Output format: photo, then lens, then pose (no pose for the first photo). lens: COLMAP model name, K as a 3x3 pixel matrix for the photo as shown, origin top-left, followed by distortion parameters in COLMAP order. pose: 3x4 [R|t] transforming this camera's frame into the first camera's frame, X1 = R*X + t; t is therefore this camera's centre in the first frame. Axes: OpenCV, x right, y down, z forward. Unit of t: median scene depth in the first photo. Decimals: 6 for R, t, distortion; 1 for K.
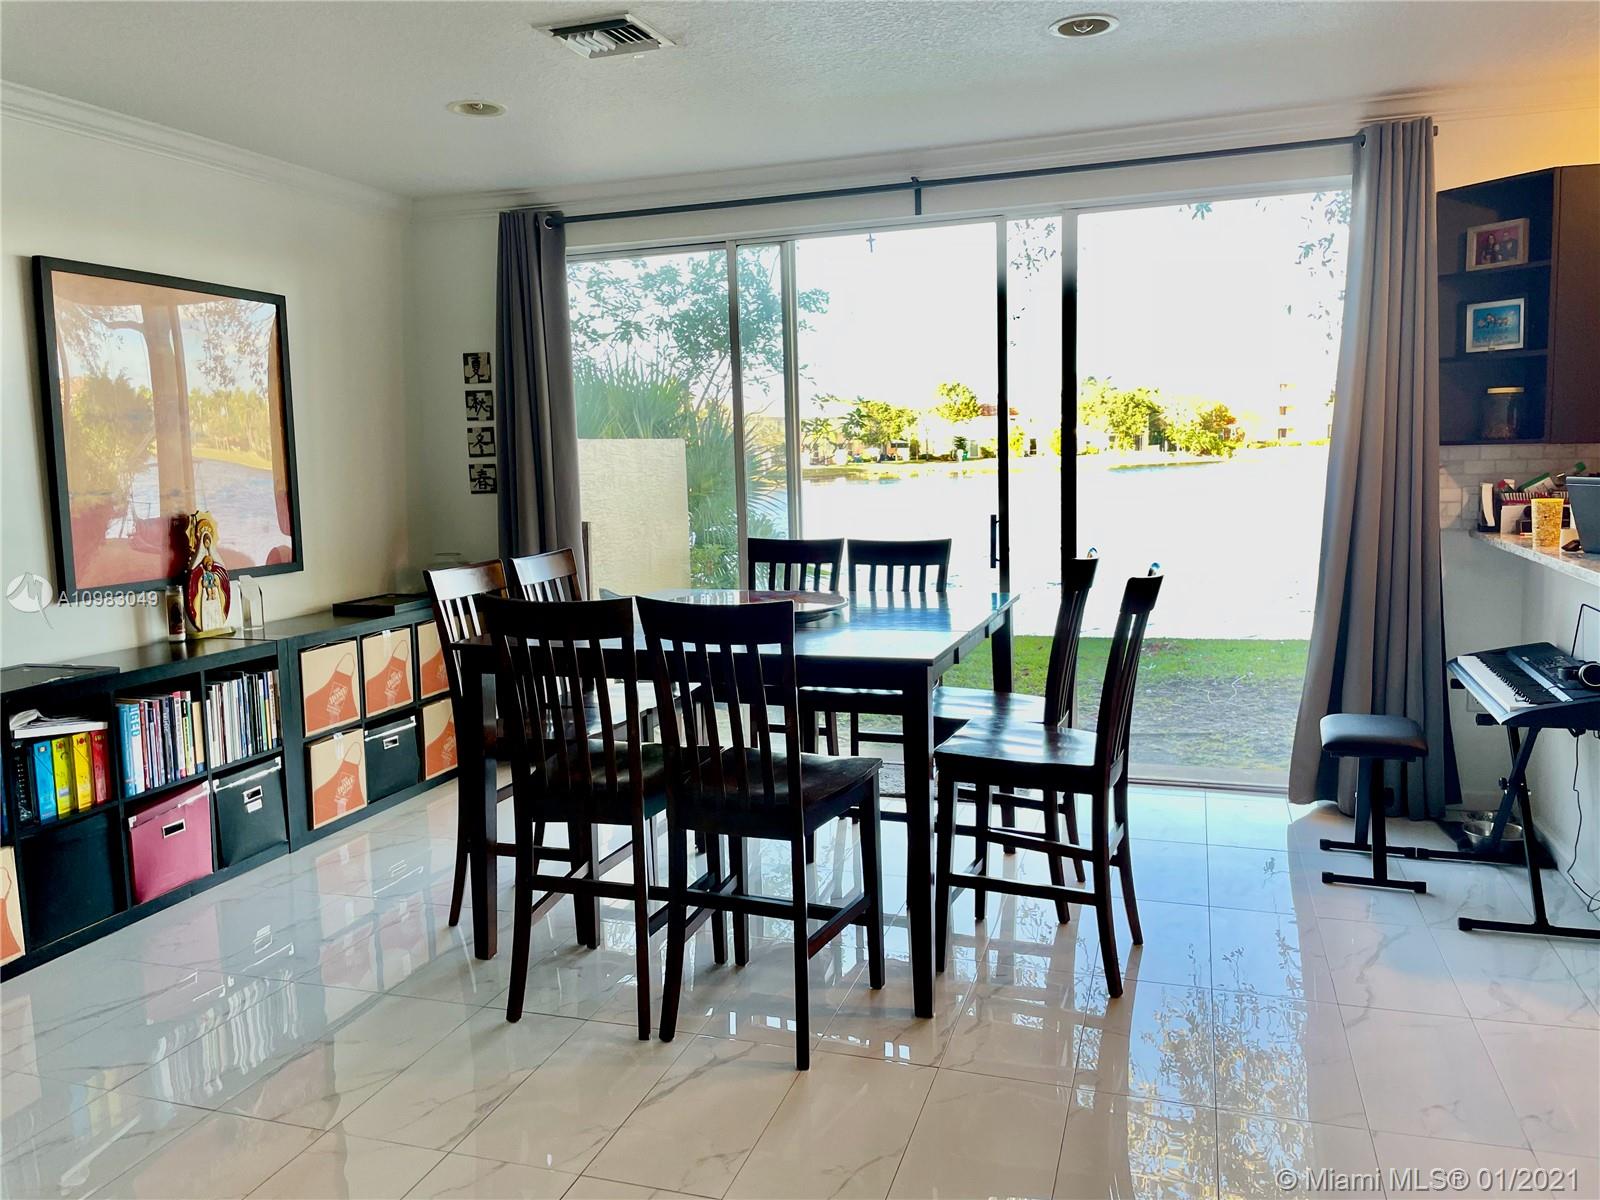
lens RADIAL K [[1218.3, 0, 799.6], [0, 1218.3, 589.5], [0, 0, 1]] dist [0.110158, -0.158612]
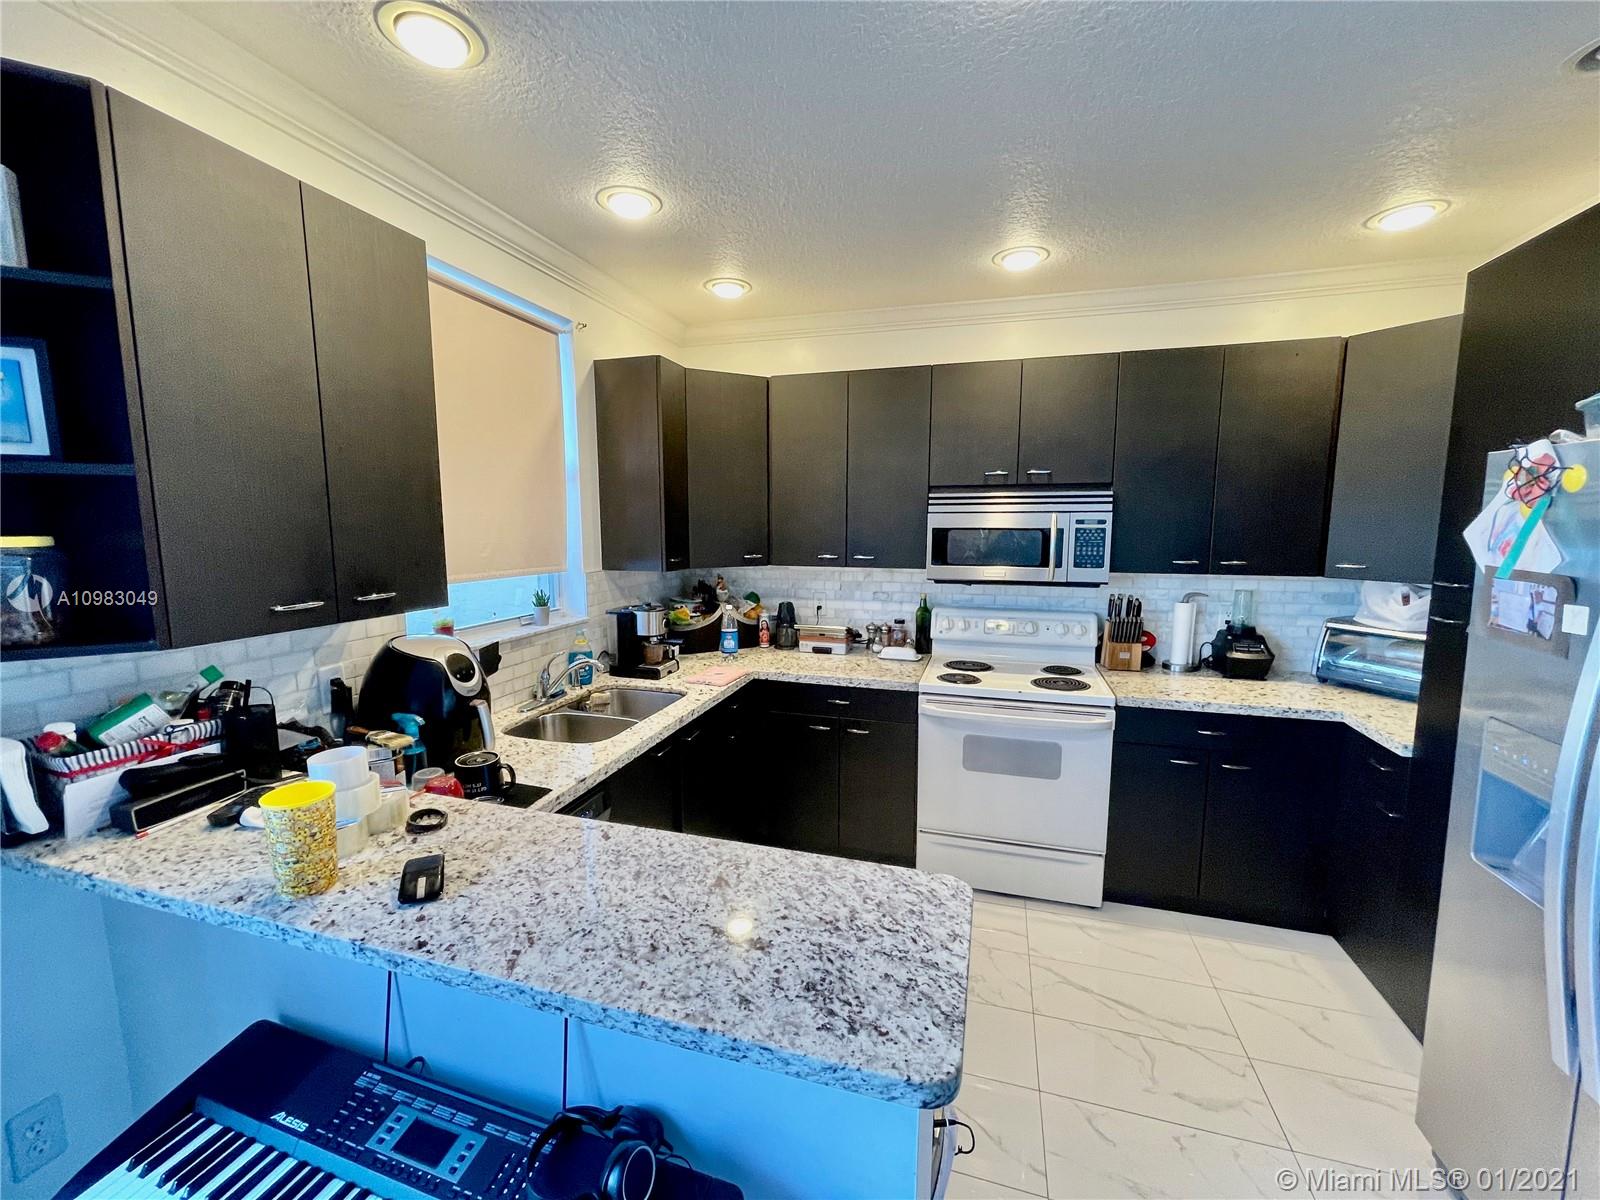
lens RADIAL K [[647.6, 0, 806.4], [0, 647.6, 596.3], [0, 0, 1]] dist [0.001168, 0.000425]
pose [[-0.032374, -0.094140, 0.995032, 0.314800], [0.113415, 0.988778, 0.097238, -0.130107], [-0.993020, 0.115999, -0.021334, 0.711048]]
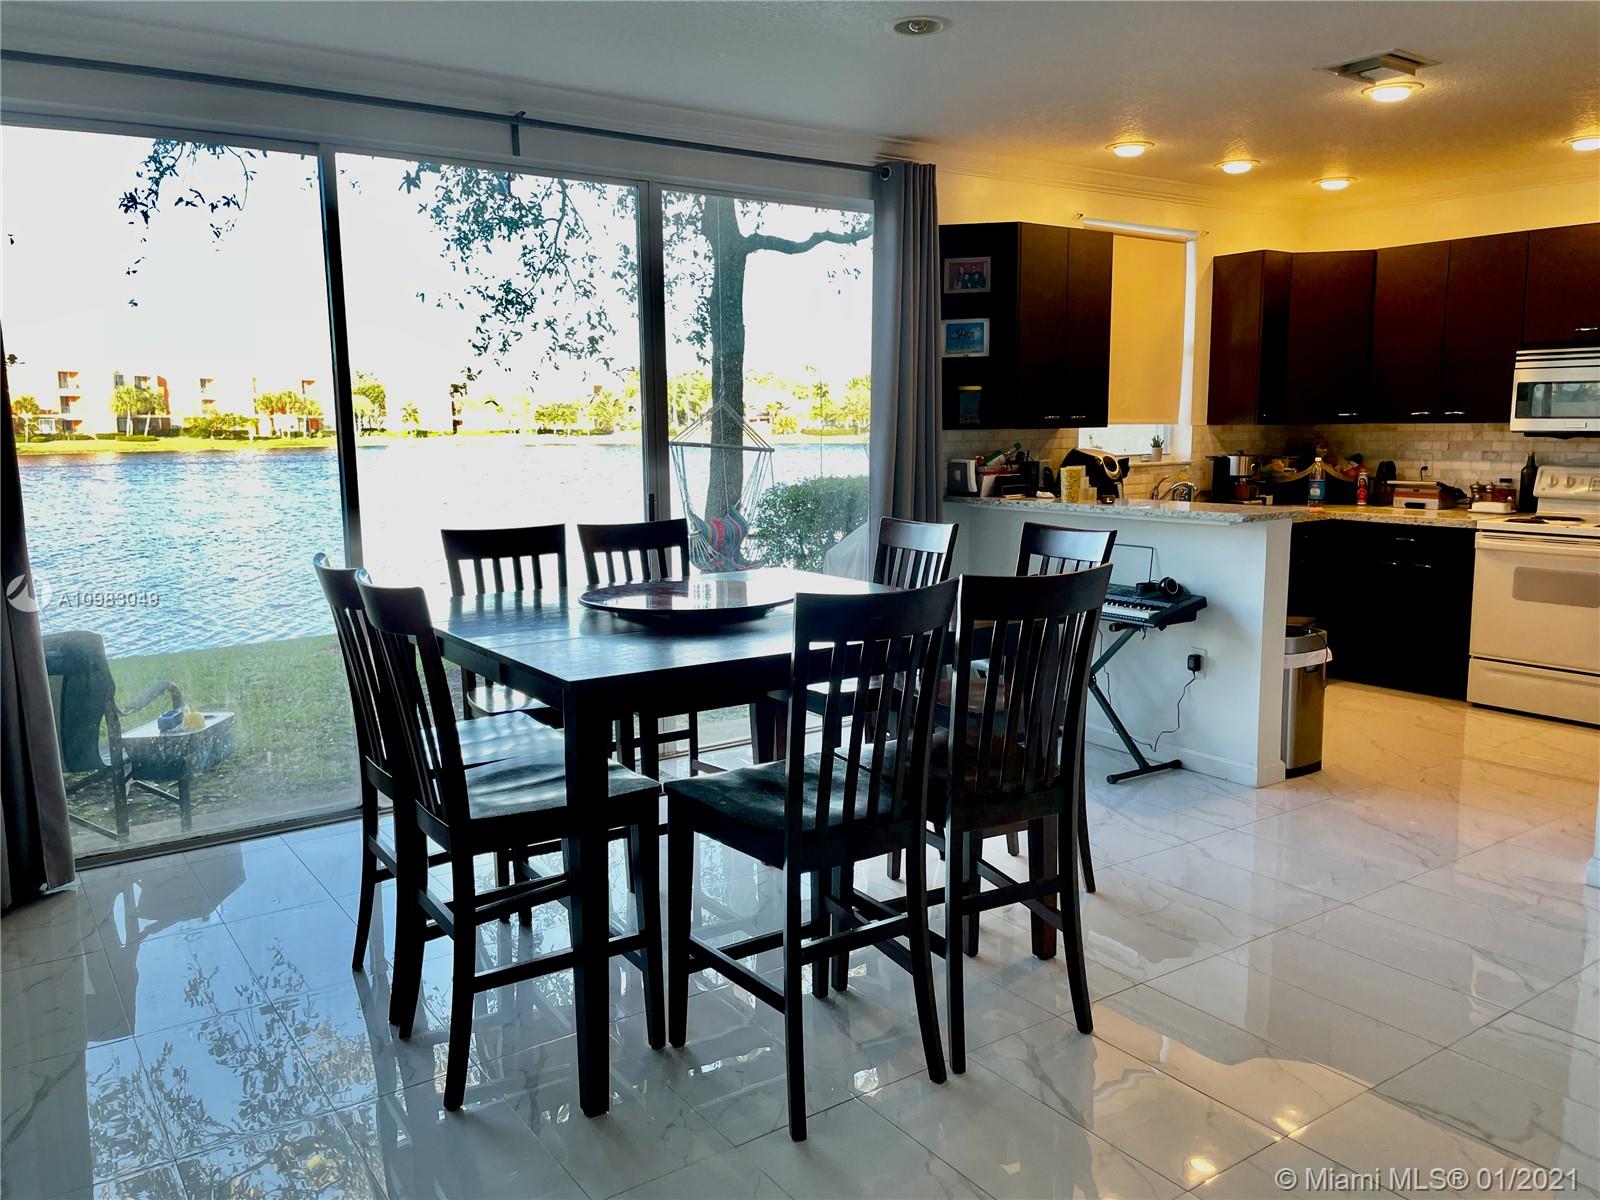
lens RADIAL K [[1218.3, 0, 799.6], [0, 1218.3, 589.5], [0, 0, 1]] dist [0.110158, -0.158612]
pose [[0.602930, -0.086254, 0.793117, -0.588772], [0.083879, 0.995482, 0.044497, -0.021589], [-0.793372, 0.039697, 0.607441, 0.369077]]
